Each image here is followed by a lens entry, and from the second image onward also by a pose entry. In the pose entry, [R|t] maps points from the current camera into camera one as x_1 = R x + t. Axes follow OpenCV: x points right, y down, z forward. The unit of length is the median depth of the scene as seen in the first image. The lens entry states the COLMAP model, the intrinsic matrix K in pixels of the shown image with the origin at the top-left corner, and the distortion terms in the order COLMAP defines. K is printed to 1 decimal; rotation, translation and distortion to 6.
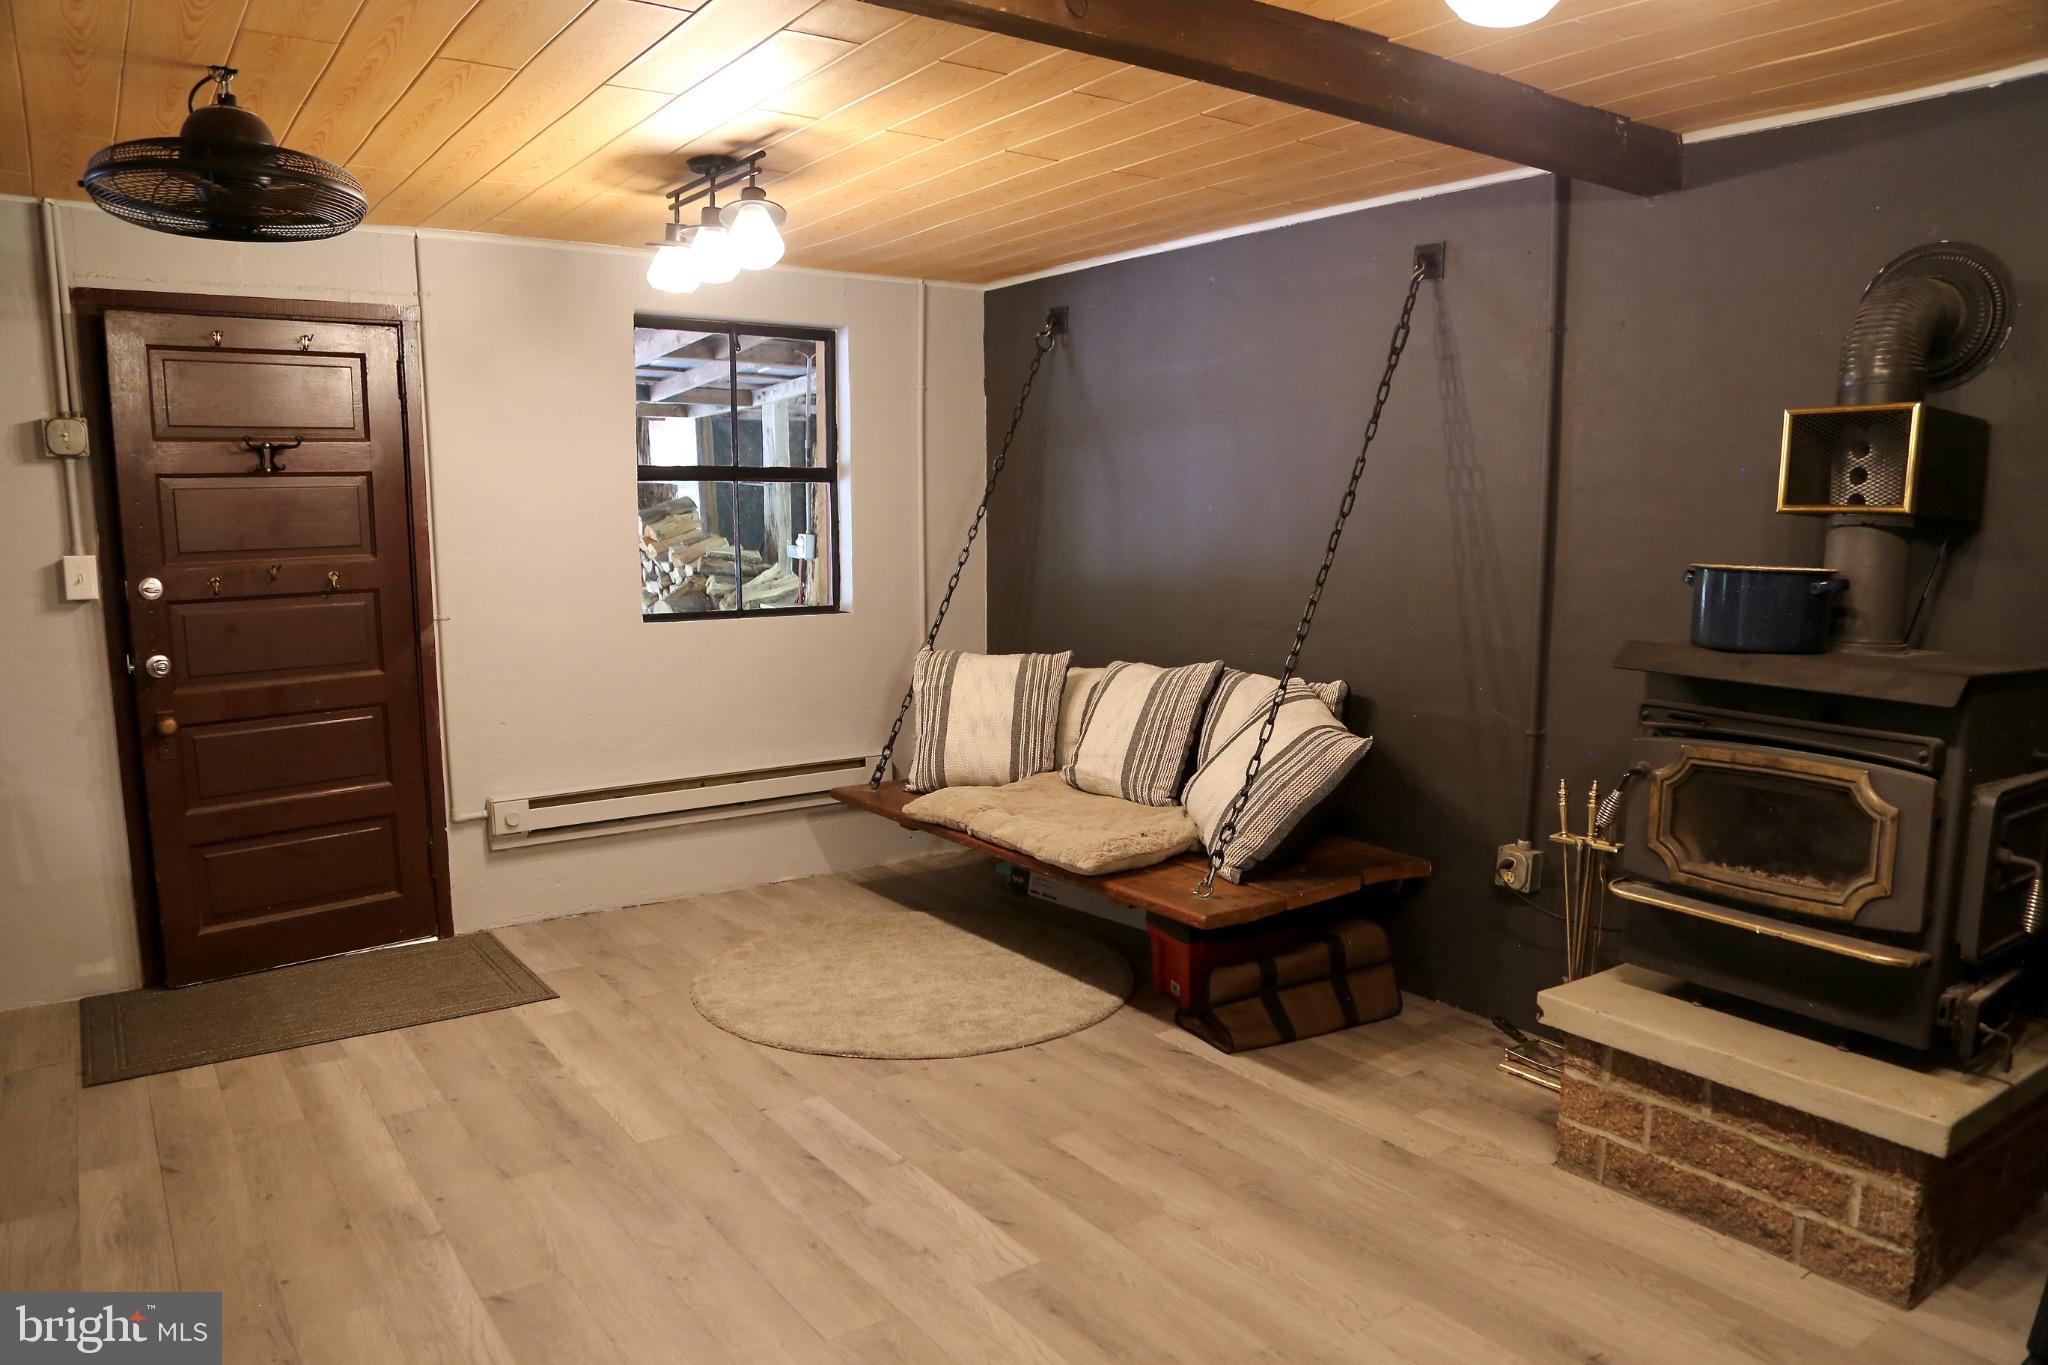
lens RADIAL K [[1411.2, 0, 1024.5], [0, 1411.2, 703.8], [0, 0, 1]] dist [-0.122851, 0.067305]
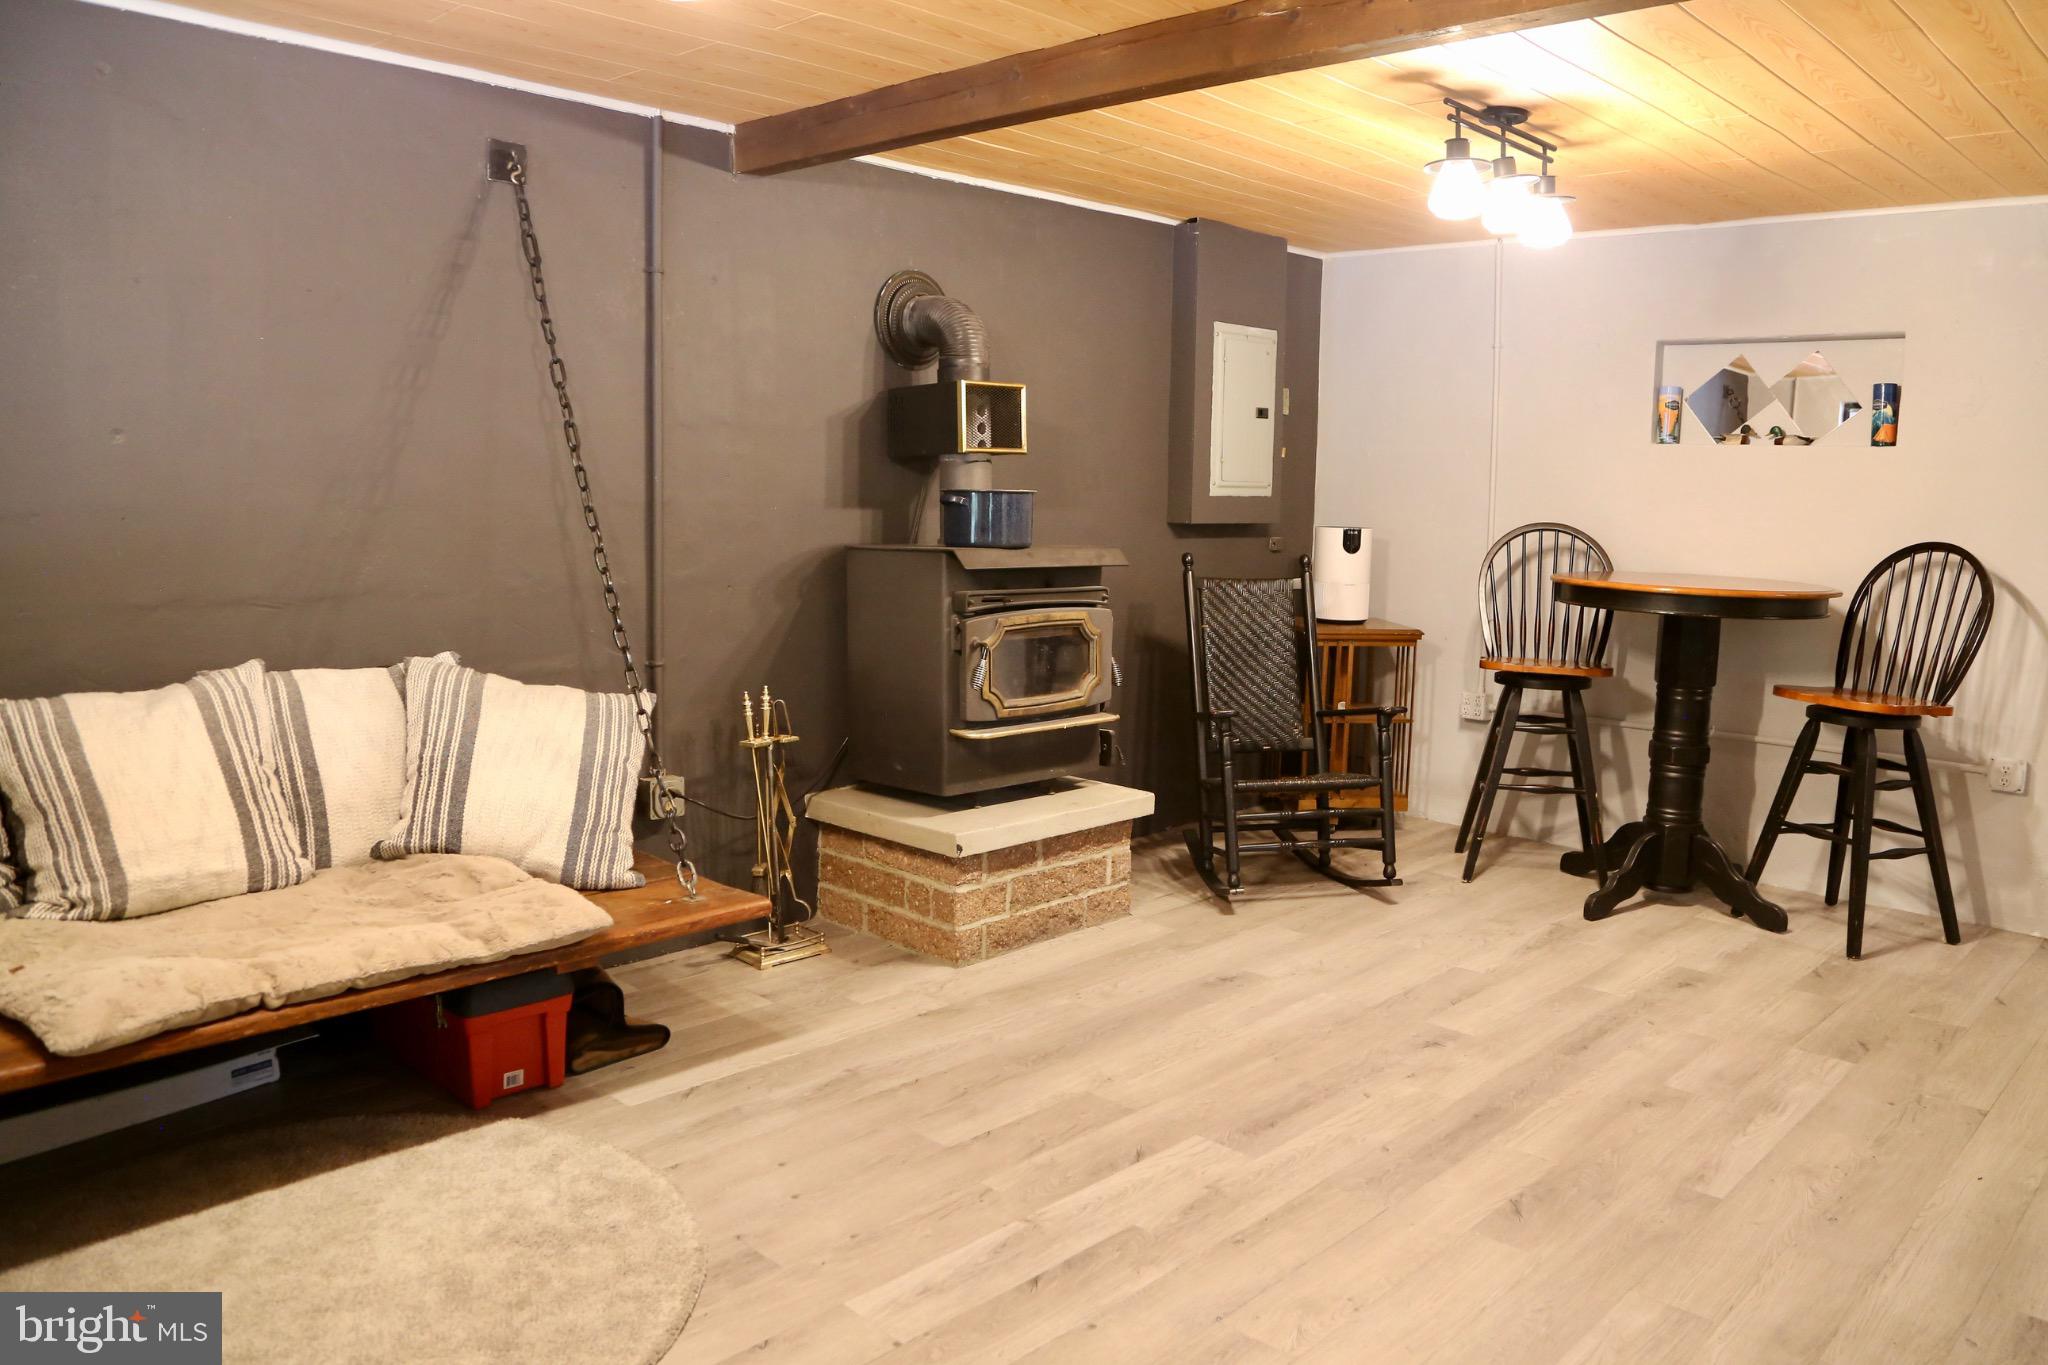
lens RADIAL K [[1497.8, 0, 1089.8], [0, 1497.8, 653.8], [0, 0, 1]] dist [-0.114644, 0.057153]
pose [[-0.215201, -0.118716, 0.969327, -0.990790], [0.113287, 0.982847, 0.145523, -0.141547], [-0.969977, 0.141129, -0.198061, 1.180897]]
